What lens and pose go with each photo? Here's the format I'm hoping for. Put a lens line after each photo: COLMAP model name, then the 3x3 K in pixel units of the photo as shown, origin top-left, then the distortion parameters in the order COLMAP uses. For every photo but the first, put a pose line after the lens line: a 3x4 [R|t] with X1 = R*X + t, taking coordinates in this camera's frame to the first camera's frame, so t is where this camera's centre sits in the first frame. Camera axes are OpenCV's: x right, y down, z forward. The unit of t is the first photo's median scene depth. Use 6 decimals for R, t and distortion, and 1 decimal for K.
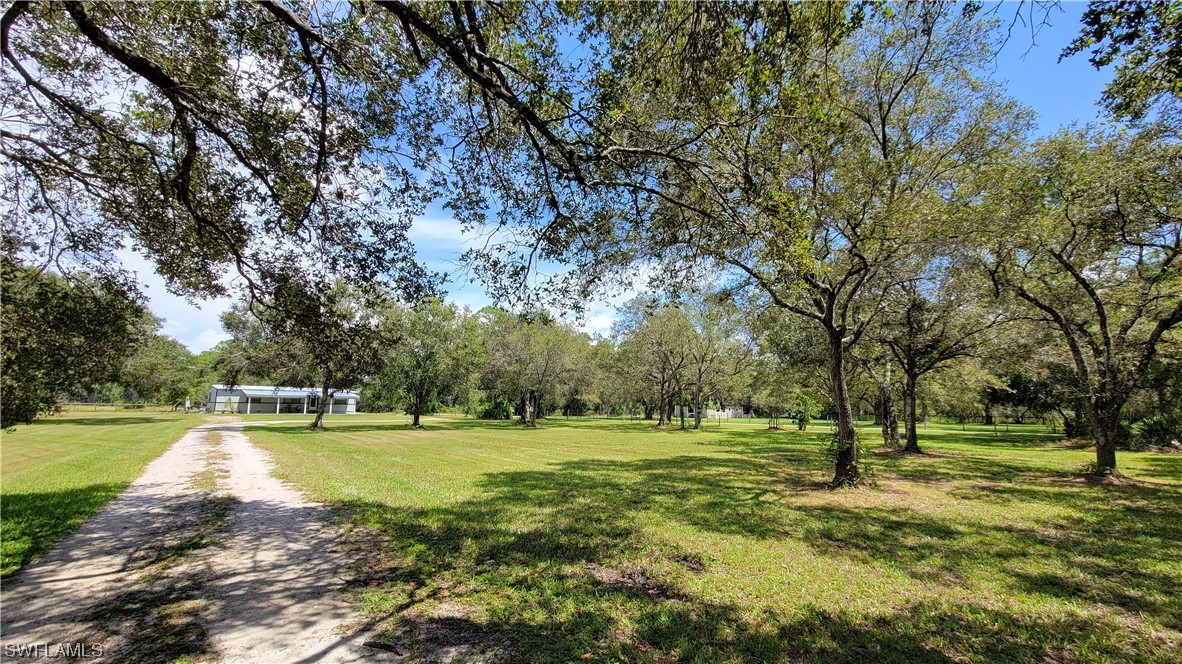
lens RADIAL K [[477.8, 0, 594.4], [0, 477.8, 337.6], [0, 0, 1]] dist [-0.000662, -0.000292]
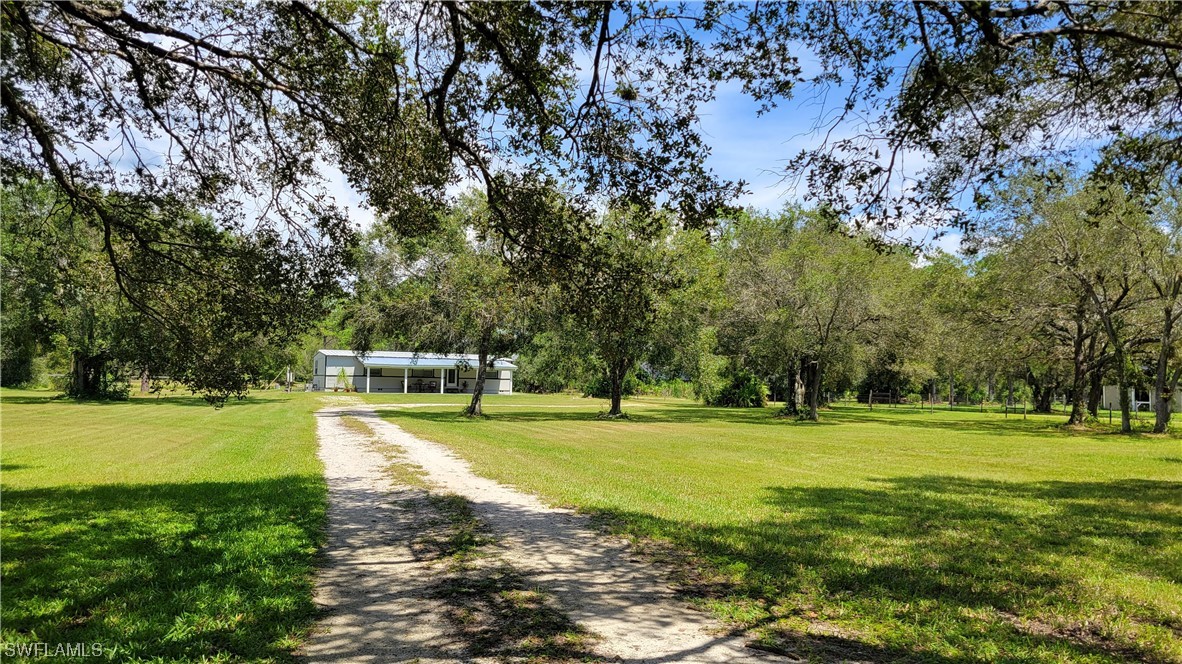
lens RADIAL K [[875.7, 0, 591.0], [0, 875.7, 332.0], [0, 0, 1]] dist [0.043579, -0.005873]
pose [[0.937741, -0.014070, -0.347050, -0.059613], [0.042630, 0.996287, 0.074795, -0.018088], [0.344709, -0.084933, 0.934859, -0.176543]]
